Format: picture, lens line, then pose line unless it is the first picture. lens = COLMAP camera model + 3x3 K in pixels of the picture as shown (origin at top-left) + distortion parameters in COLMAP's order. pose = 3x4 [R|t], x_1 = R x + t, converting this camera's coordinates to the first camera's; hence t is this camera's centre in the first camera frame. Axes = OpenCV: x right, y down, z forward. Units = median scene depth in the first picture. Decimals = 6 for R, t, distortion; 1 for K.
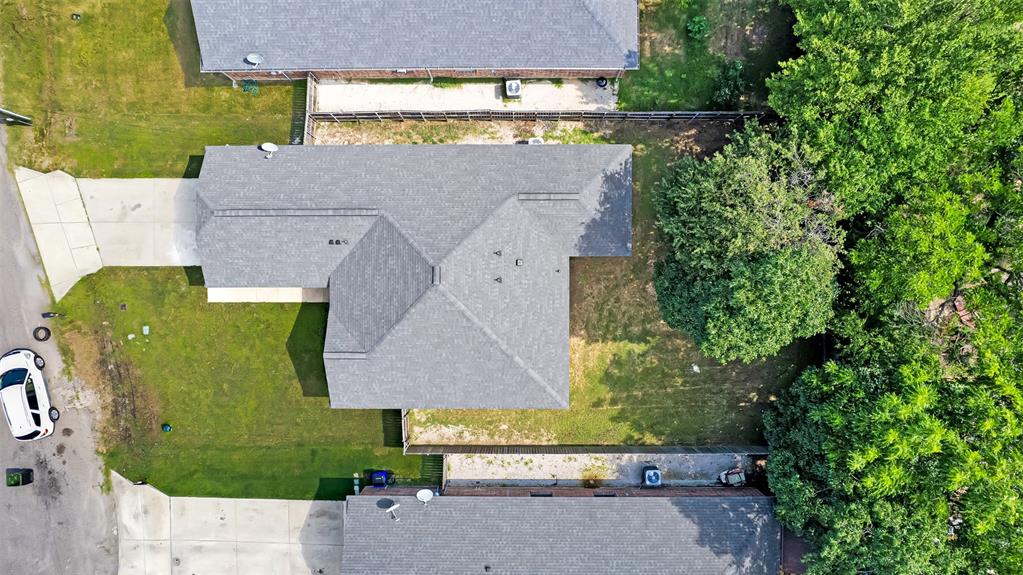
lens RADIAL K [[667.5, 0, 518.3], [0, 667.5, 292.5], [0, 0, 1]] dist [-0.071912, 0.066875]
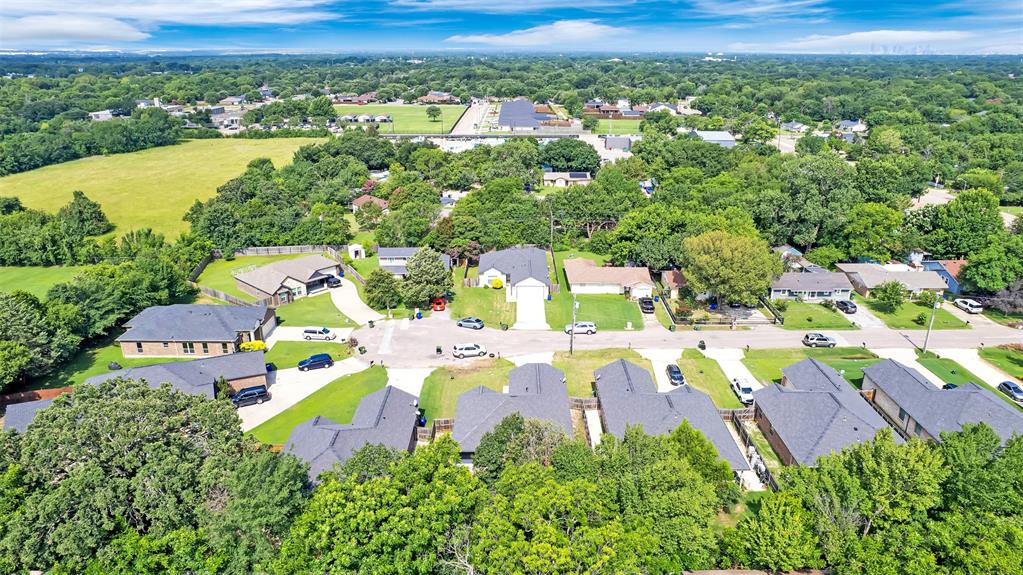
lens RADIAL K [[675.4, 0, 505.4], [0, 675.4, 241.1], [0, 0, 1]] dist [-0.049068, 0.040429]
pose [[-0.010363, 0.272717, -0.962039, 1.760758], [-0.999932, -0.007963, 0.008514, -0.010448], [-0.005339, 0.962061, 0.272781, -0.186476]]
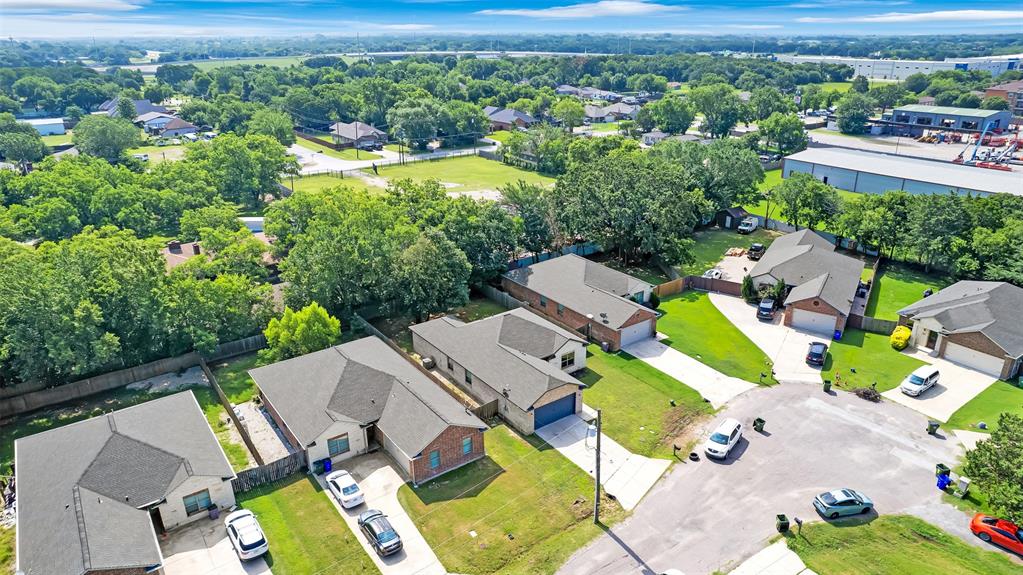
lens RADIAL K [[667.5, 0, 518.3], [0, 667.5, 292.5], [0, 0, 1]] dist [-0.071912, 0.066875]
pose [[-0.595841, -0.298685, 0.745494, -1.511916], [0.803044, -0.232766, 0.548579, -1.014874], [0.009674, 0.925531, 0.378549, 0.064970]]
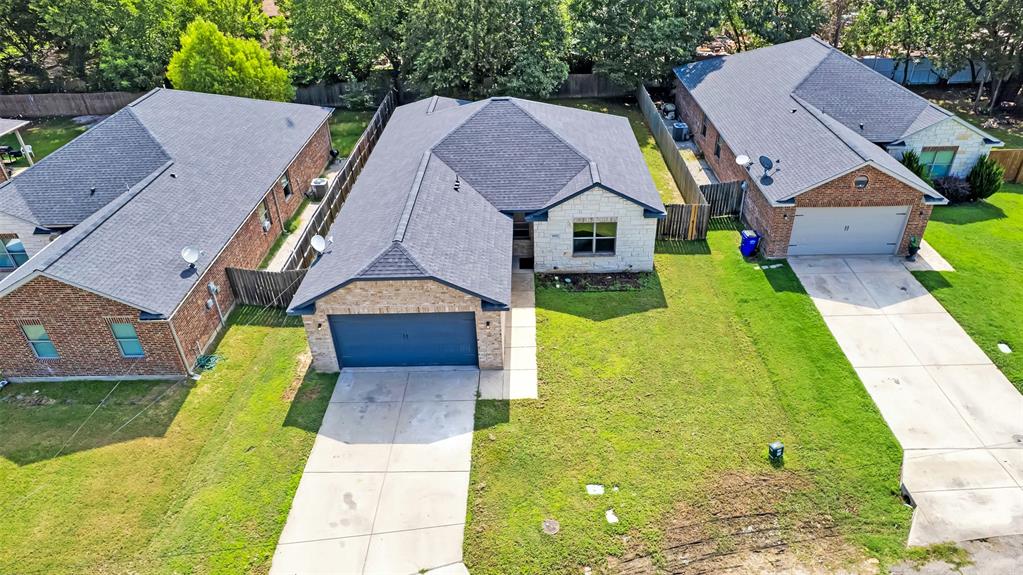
lens RADIAL K [[667.5, 0, 518.3], [0, 667.5, 292.5], [0, 0, 1]] dist [-0.071912, 0.066875]
pose [[0.010118, -0.540205, 0.841473, -0.916536], [0.999234, -0.026341, -0.028924, 0.017698], [0.037790, 0.841121, 0.539524, 0.597055]]
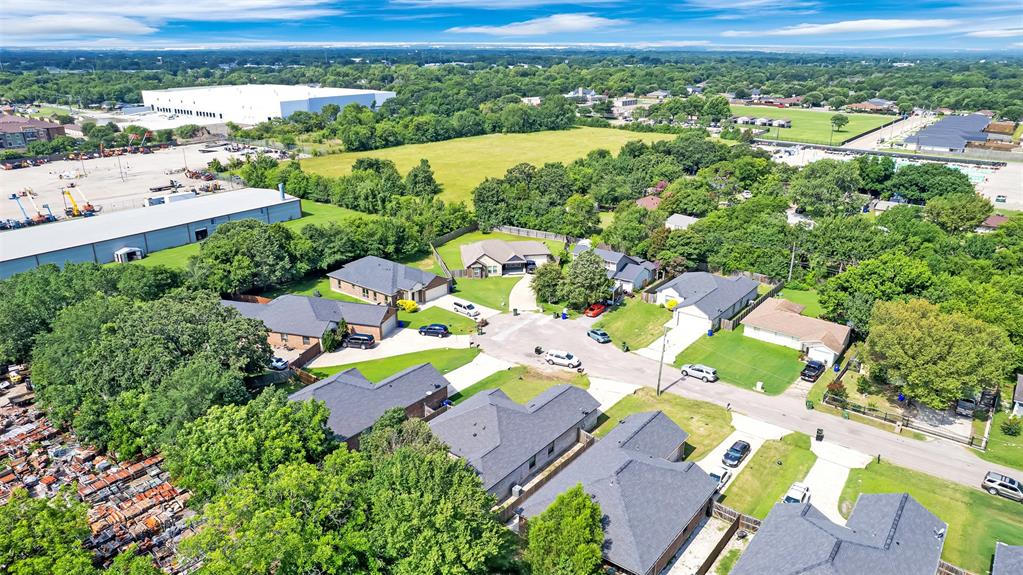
lens RADIAL K [[667.5, 0, 518.3], [0, 667.5, 292.5], [0, 0, 1]] dist [-0.071912, 0.066875]
pose [[-0.613536, 0.271590, -0.741493, 1.246614], [-0.789558, -0.226533, 0.570334, -1.148508], [-0.013075, 0.935372, 0.353422, -0.189121]]
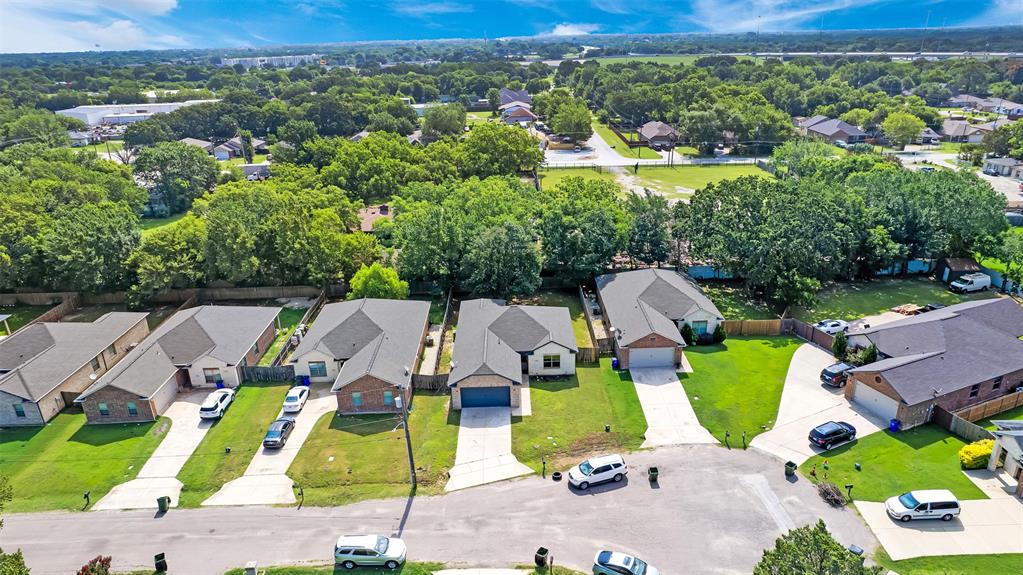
lens RADIAL K [[667.5, 0, 518.3], [0, 667.5, 292.5], [0, 0, 1]] dist [-0.071912, 0.066875]
pose [[-0.017851, -0.368795, 0.929339, -1.984646], [0.999271, -0.037960, 0.004130, -0.014747], [0.033754, 0.928735, 0.369203, 0.044475]]
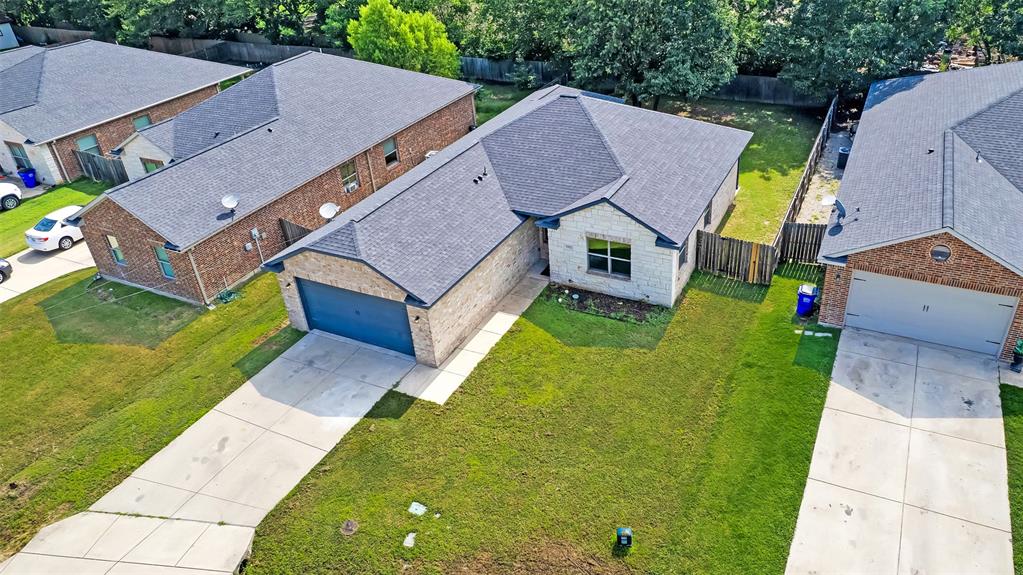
lens RADIAL K [[701.0, 0, 558.0], [0, 701.0, 281.6], [0, 0, 1]] dist [-0.078747, 0.077896]
pose [[0.428077, -0.491246, 0.758569, -0.830654], [0.902009, 0.180273, -0.392278, 0.322022], [0.055956, 0.852161, 0.520279, 0.597986]]
